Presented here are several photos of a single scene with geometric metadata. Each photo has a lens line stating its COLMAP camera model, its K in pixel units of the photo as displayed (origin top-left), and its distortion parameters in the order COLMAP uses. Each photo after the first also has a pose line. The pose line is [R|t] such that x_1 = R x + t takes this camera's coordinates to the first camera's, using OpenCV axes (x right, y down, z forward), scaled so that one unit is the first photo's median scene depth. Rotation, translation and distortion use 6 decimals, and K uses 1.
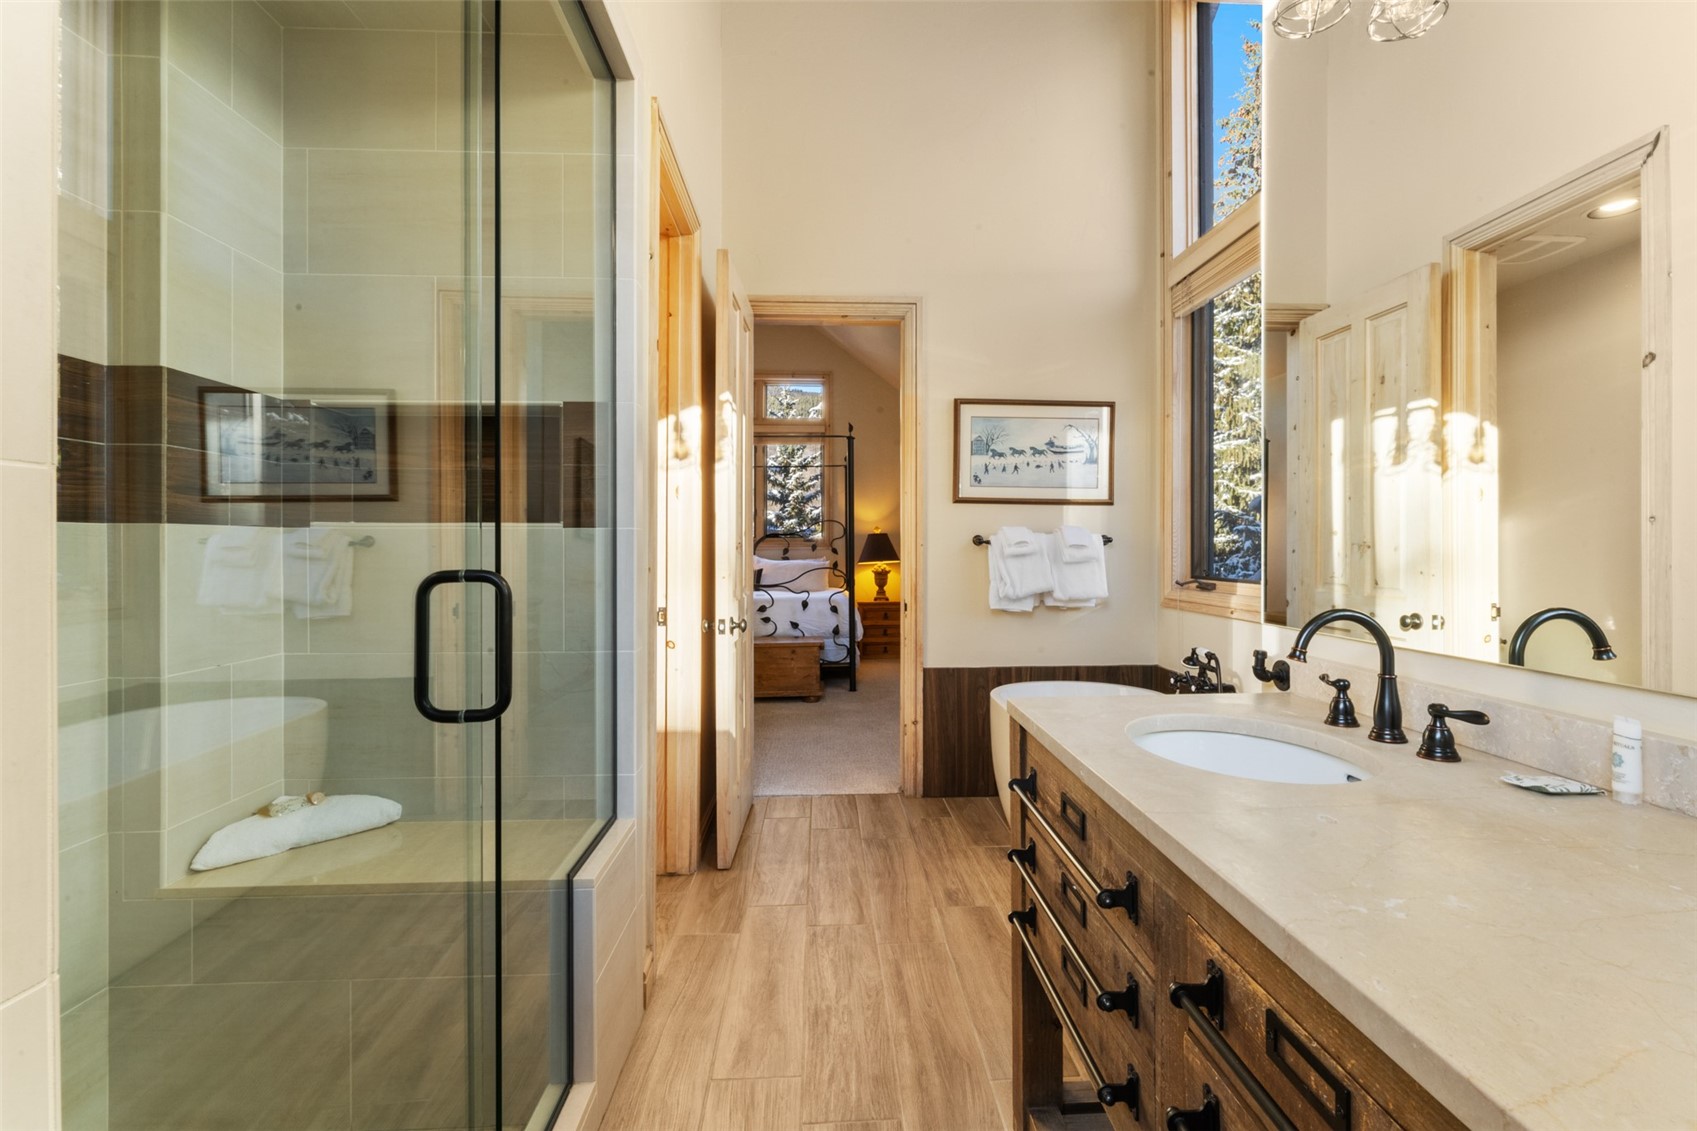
lens RADIAL K [[725.4, 0, 851.2], [0, 725.4, 547.5], [0, 0, 1]] dist [0.008960, -0.001618]
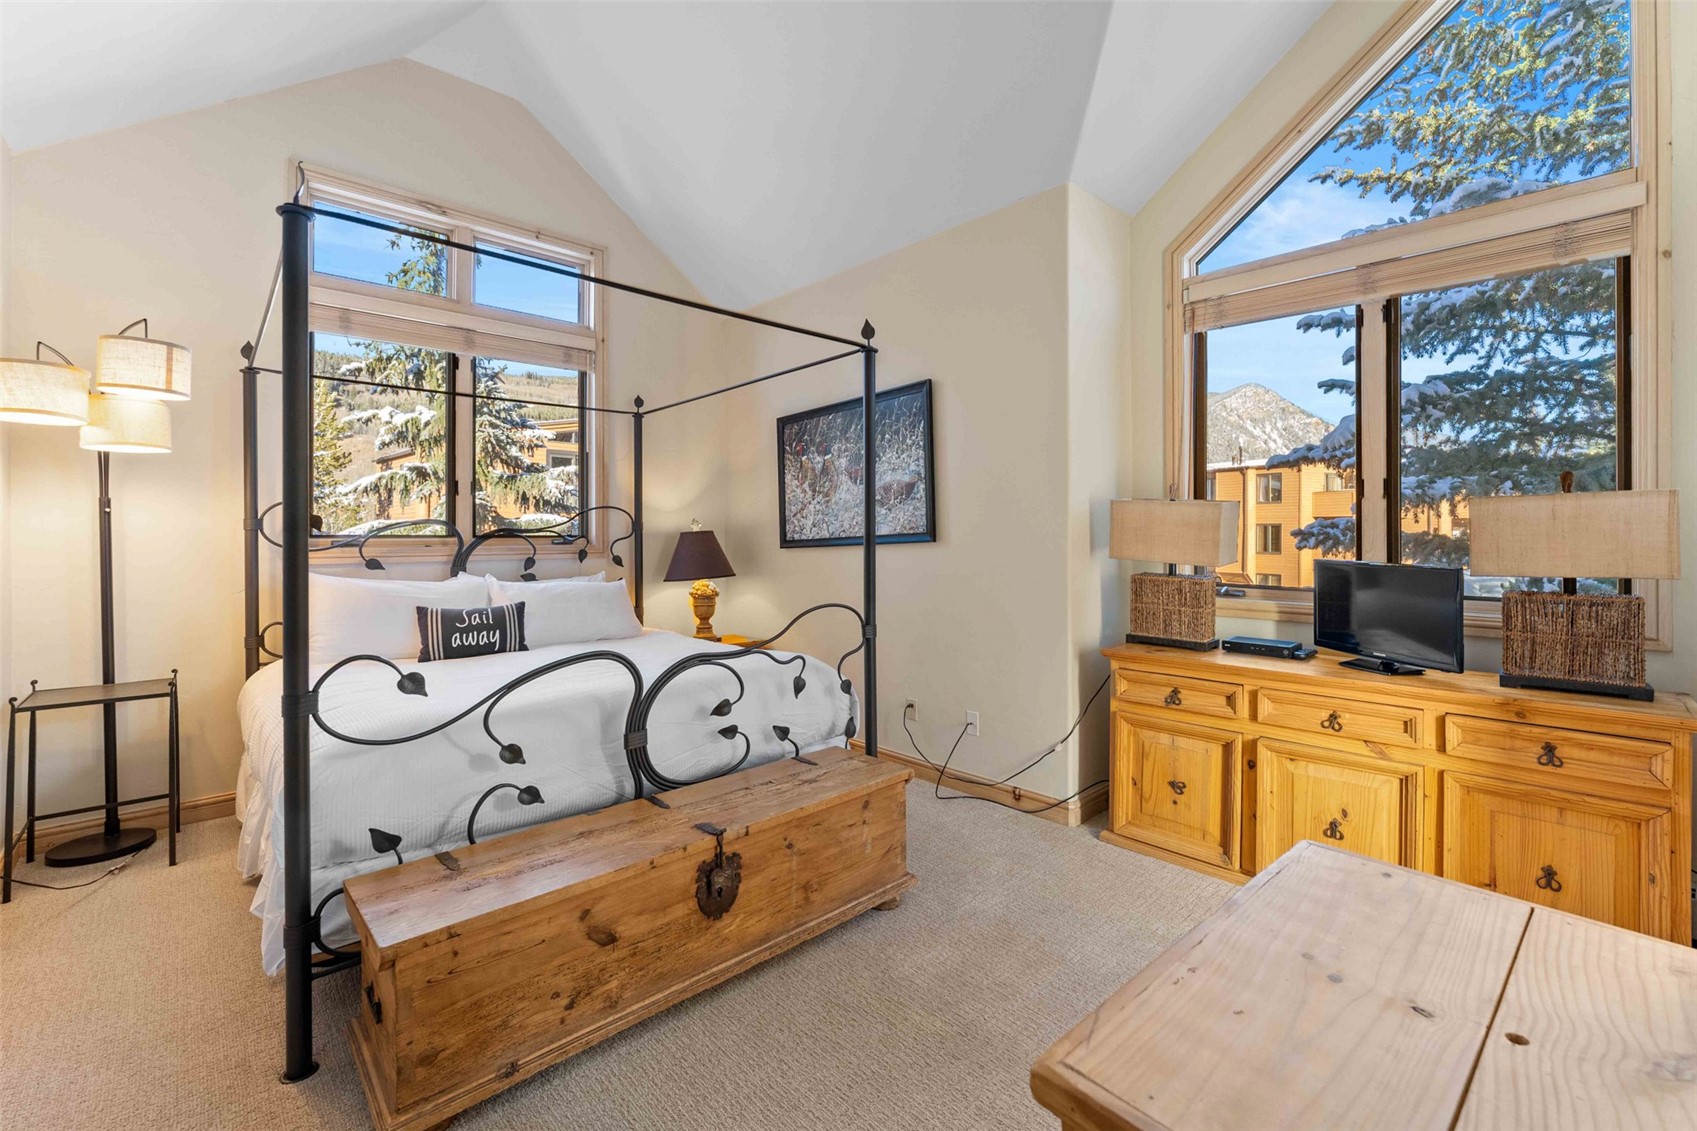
lens RADIAL K [[725.4, 0, 830.4], [0, 725.4, 536.1], [0, 0, 1]] dist [0.008960, -0.001618]
pose [[0.773322, -0.000538, 0.634013, -0.270420], [0.003798, 0.999986, -0.003785, -0.013029], [-0.634002, 0.005335, 0.773313, 0.480688]]
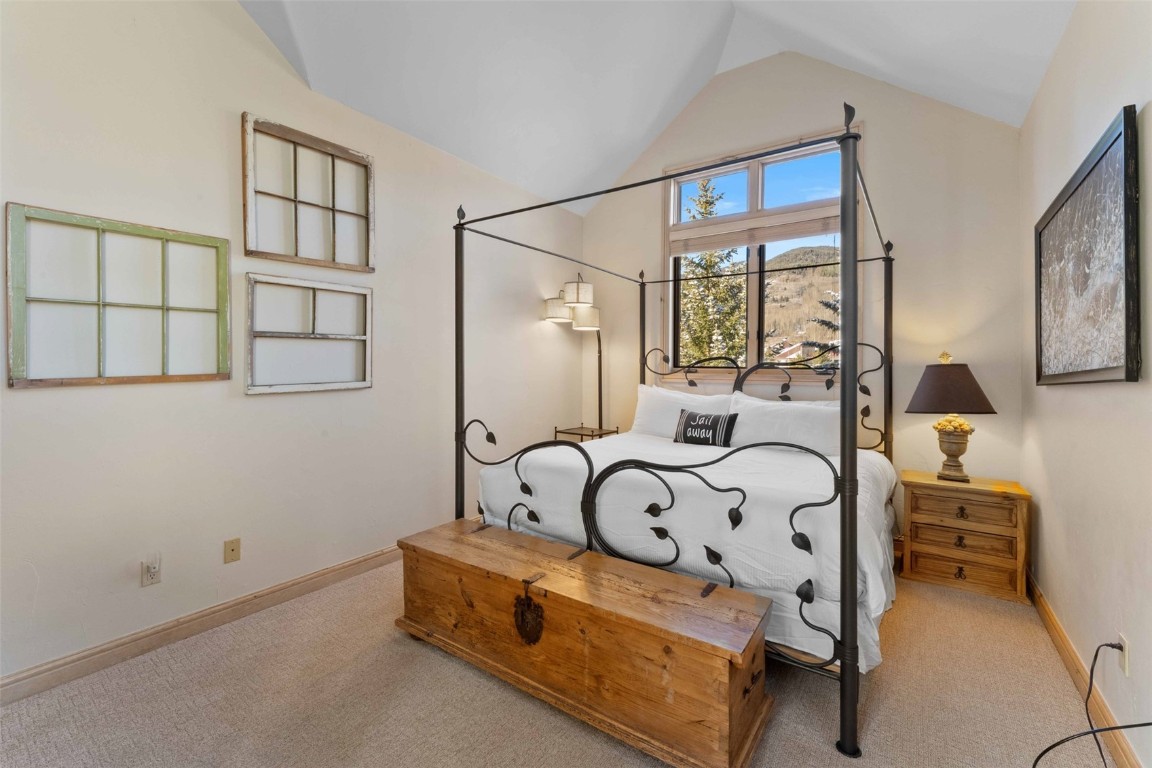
lens RADIAL K [[476.9, 0, 587.2], [0, 476.9, 367.5], [0, 0, 1]] dist [-0.001684, -0.000620]
pose [[0.804909, 0.009537, -0.593322, 0.032398], [-0.012205, 0.999925, -0.000485, -0.013579], [0.593273, 0.007632, 0.804965, 0.537073]]
